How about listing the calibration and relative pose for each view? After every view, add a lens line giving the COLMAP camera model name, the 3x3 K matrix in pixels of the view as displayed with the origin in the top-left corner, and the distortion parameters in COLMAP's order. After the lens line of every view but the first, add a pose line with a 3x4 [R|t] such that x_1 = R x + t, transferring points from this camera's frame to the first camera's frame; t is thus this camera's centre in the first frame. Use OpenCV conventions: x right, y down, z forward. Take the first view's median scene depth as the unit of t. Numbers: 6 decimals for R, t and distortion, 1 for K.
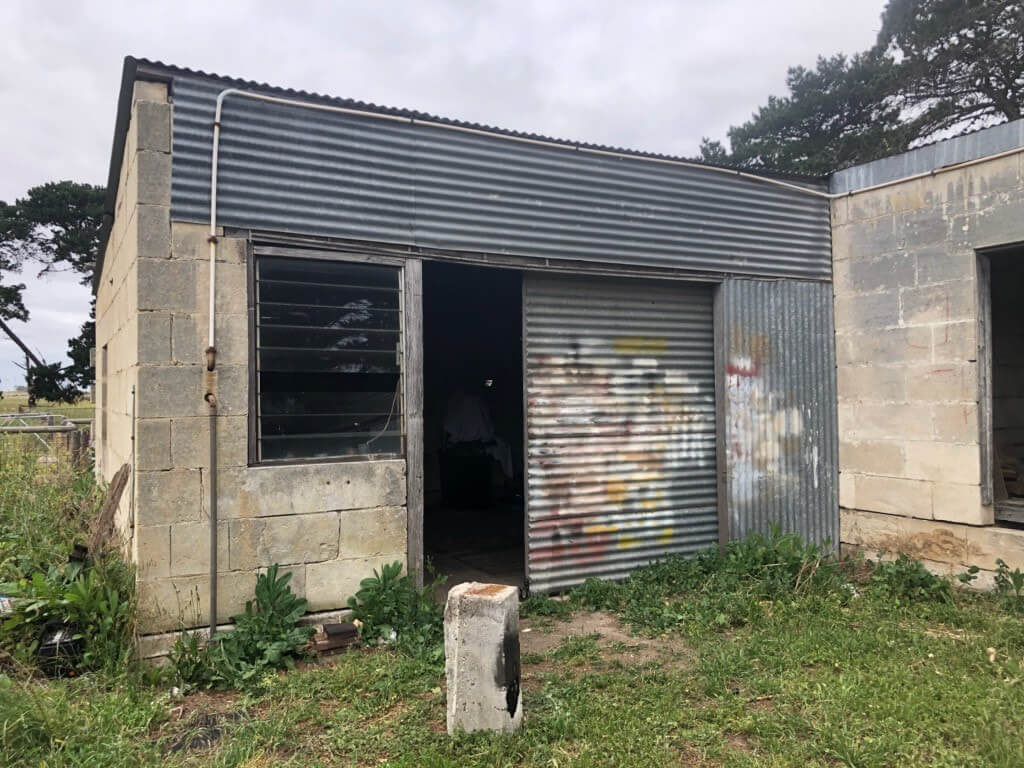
lens RADIAL K [[841.6, 0, 508.3], [0, 841.6, 383.3], [0, 0, 1]] dist [-0.005661, -0.014088]
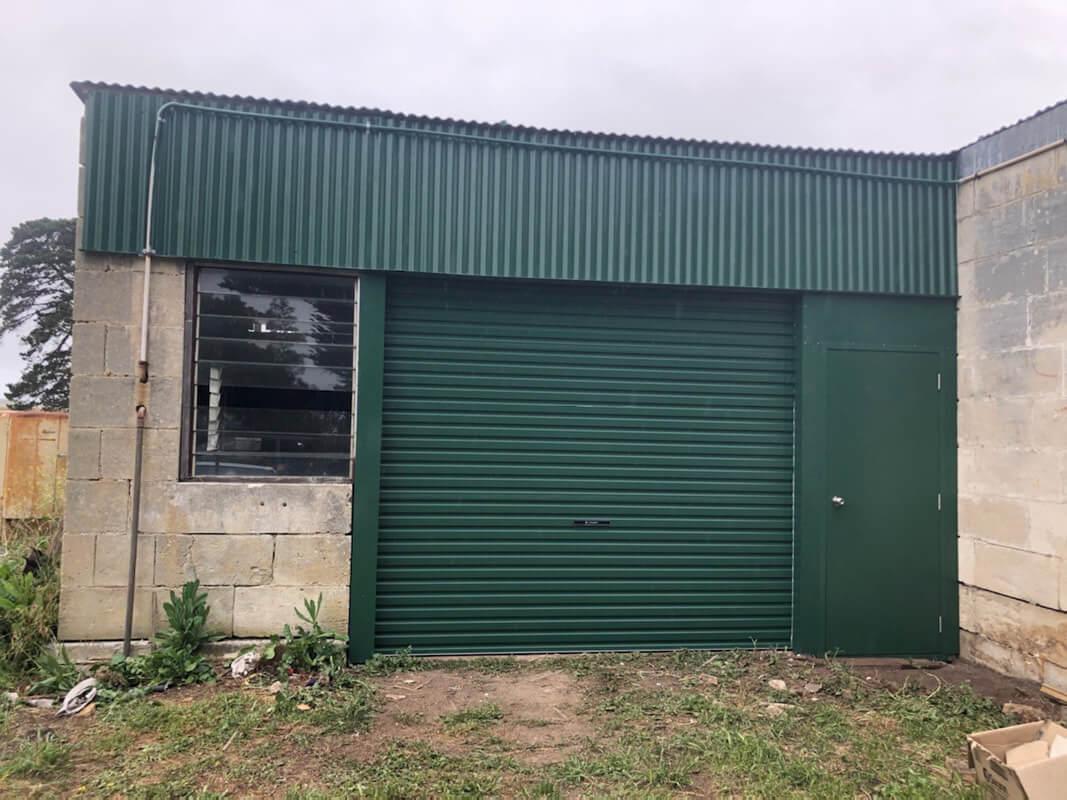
lens RADIAL K [[876.9, 0, 534.3], [0, 876.9, 397.3], [0, 0, 1]] dist [-0.005661, -0.014088]
pose [[0.946347, 0.025819, -0.322118, 0.378765], [-0.031781, 0.999407, -0.013263, 0.001312], [0.321584, 0.022789, 0.946607, 0.151252]]
